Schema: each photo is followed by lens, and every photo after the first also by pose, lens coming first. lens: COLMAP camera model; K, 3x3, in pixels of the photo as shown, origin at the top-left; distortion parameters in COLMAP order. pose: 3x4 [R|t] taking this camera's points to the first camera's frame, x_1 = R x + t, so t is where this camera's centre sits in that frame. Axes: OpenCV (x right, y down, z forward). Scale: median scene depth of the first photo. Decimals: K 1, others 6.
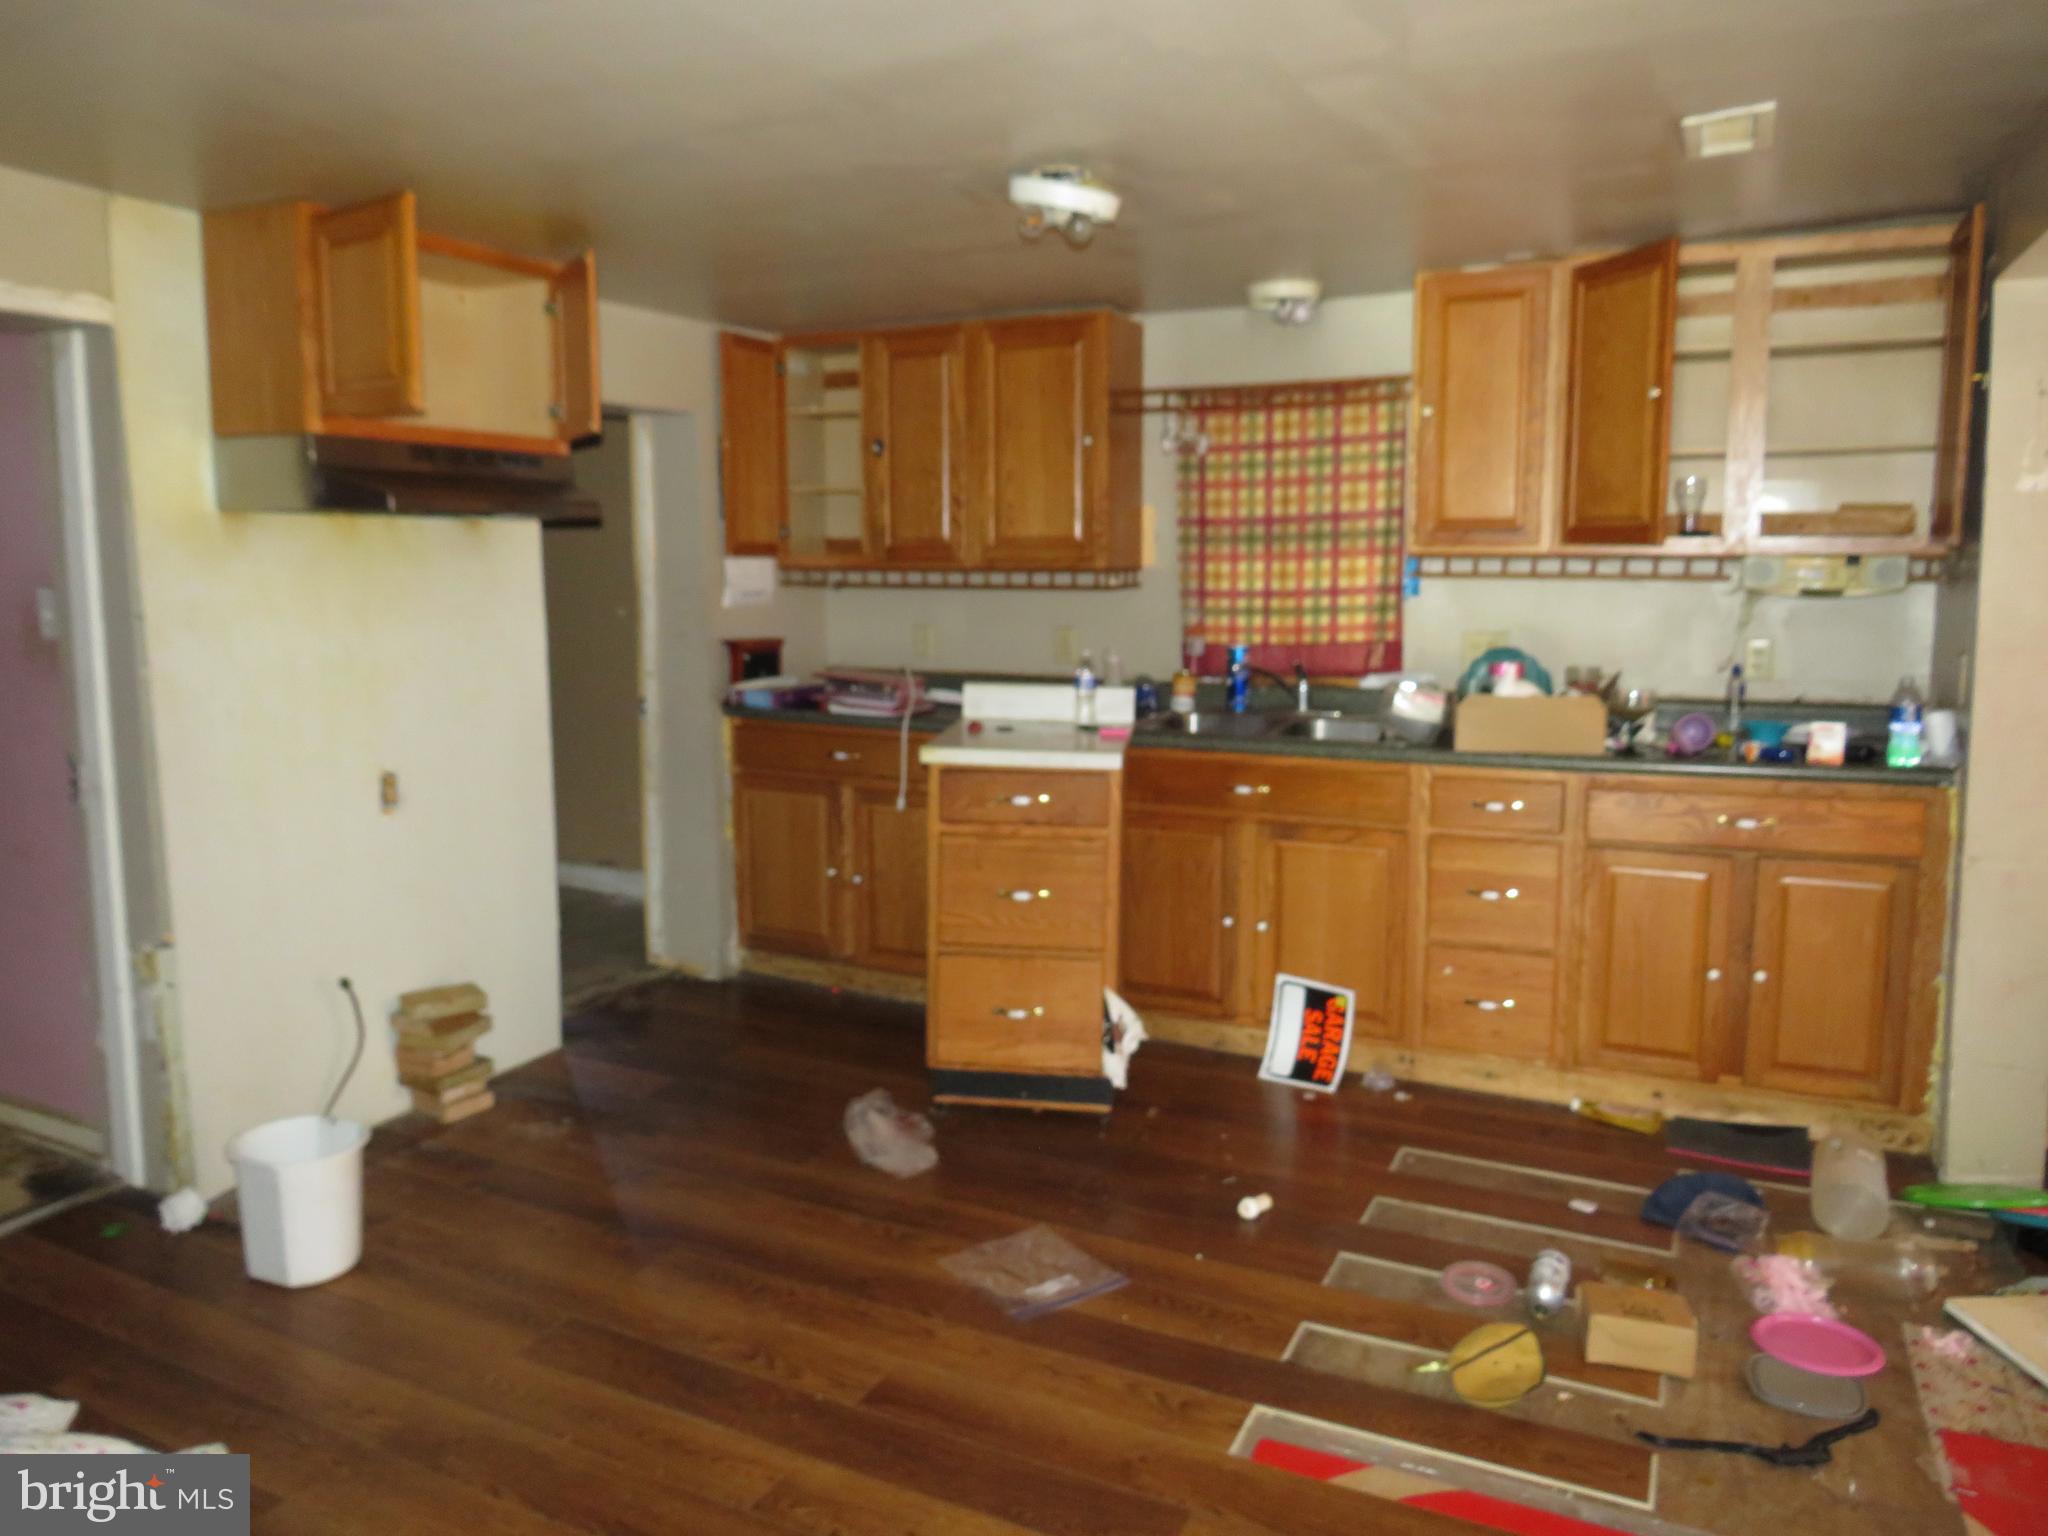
lens RADIAL K [[1451.0, 0, 1018.4], [0, 1451.0, 763.7], [0, 0, 1]] dist [-0.033559, 0.006418]
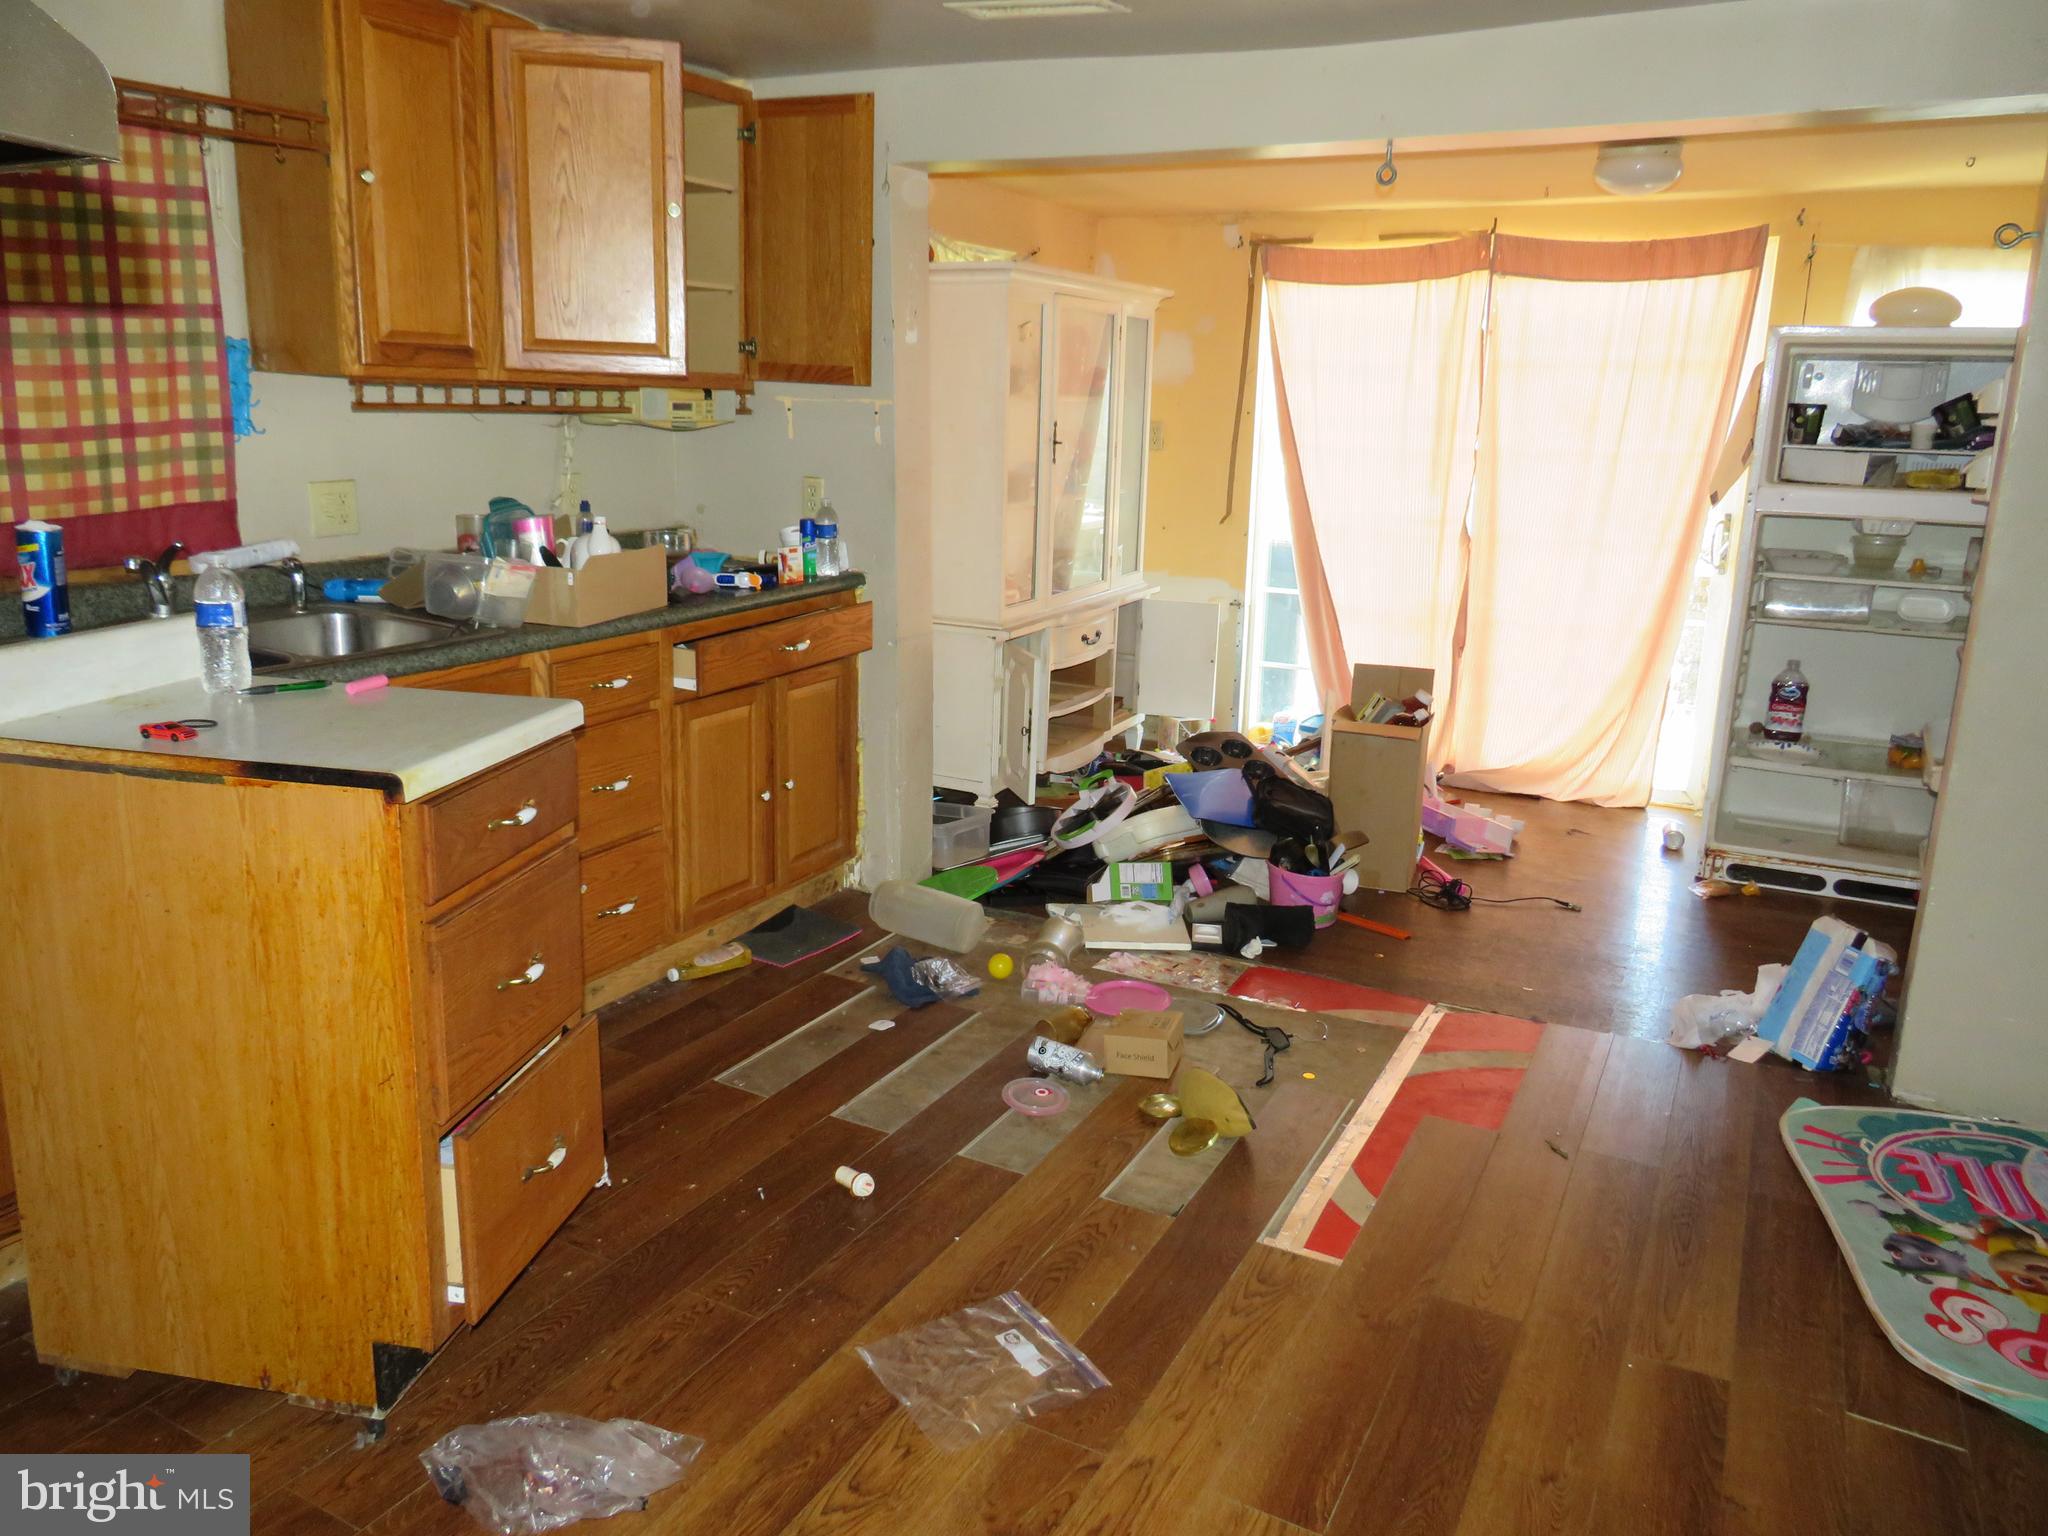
lens RADIAL K [[1451.0, 0, 1016.1], [0, 1451.0, 758.8], [0, 0, 1]] dist [-0.033559, 0.006418]
pose [[0.018329, -0.234770, 0.971878, -0.505655], [0.108920, 0.966725, 0.231471, -0.098716], [-0.993881, 0.101615, 0.043291, 0.719300]]
